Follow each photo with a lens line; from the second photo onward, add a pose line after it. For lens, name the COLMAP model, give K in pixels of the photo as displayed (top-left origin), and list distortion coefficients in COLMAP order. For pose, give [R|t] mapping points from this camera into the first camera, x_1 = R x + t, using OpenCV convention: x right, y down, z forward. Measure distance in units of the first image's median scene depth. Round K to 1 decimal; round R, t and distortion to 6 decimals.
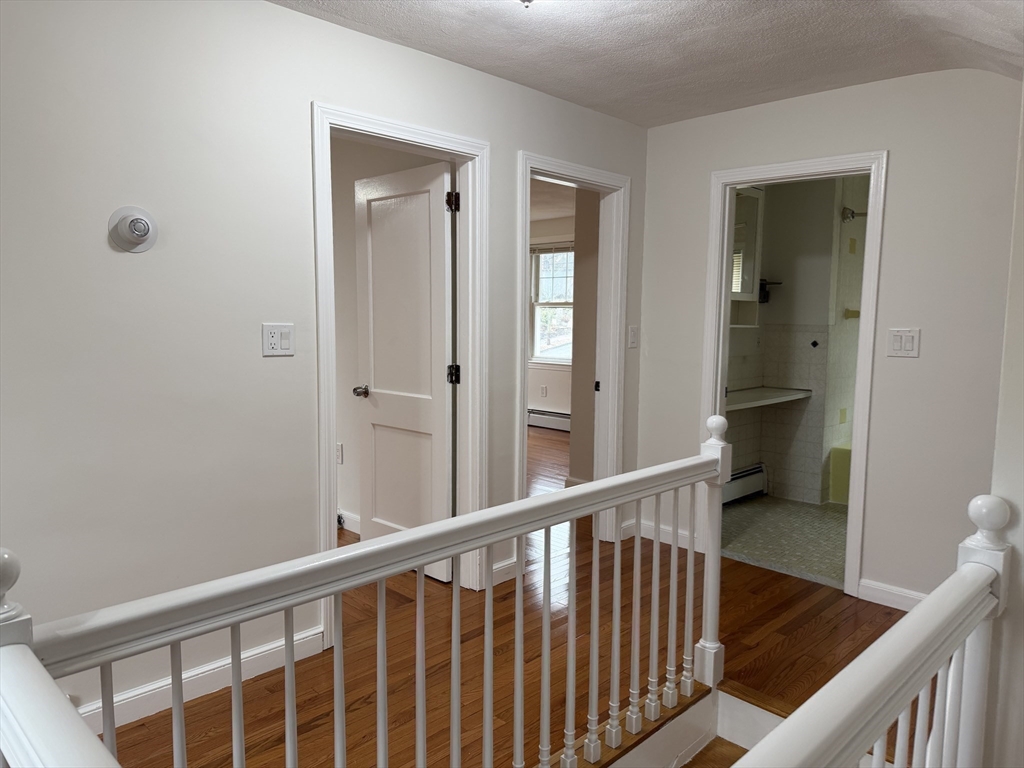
lens RADIAL K [[714.6, 0, 513.4], [0, 714.6, 386.0], [0, 0, 1]] dist [0.092596, -0.113554]
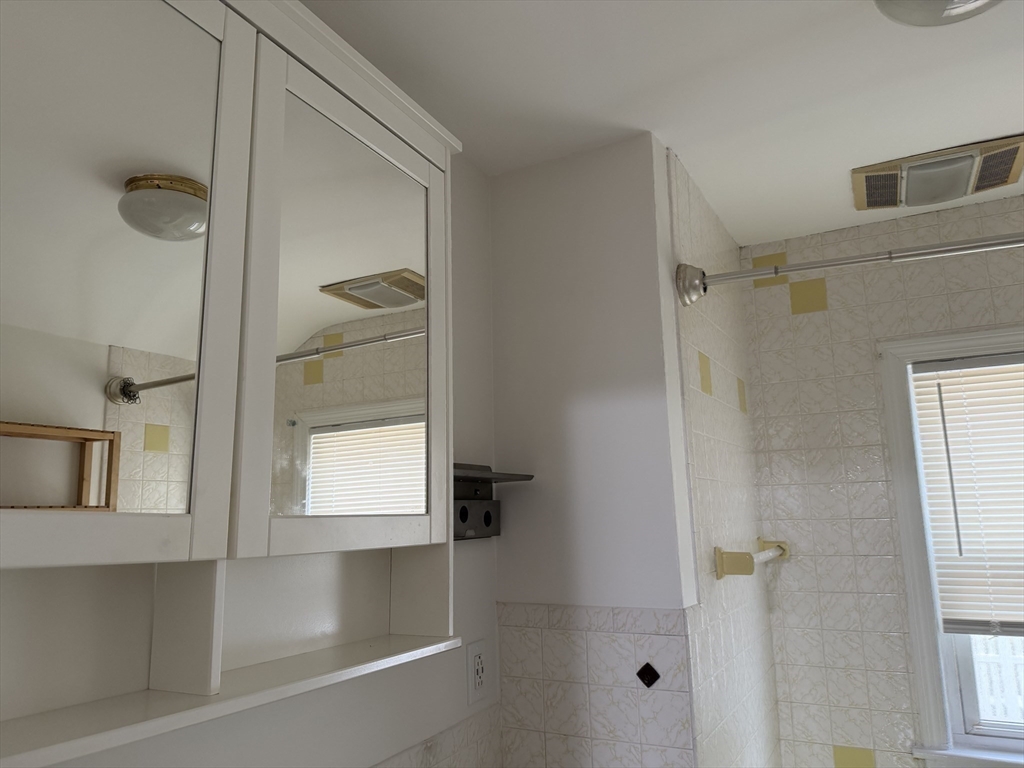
lens RADIAL K [[714.6, 0, 513.4], [0, 714.6, 386.0], [0, 0, 1]] dist [0.092596, -0.113554]
pose [[0.953430, 0.018163, 0.301067, 0.268940], [0.065930, 0.961496, -0.266795, -0.097353], [-0.294321, 0.274219, 0.915521, 0.706620]]
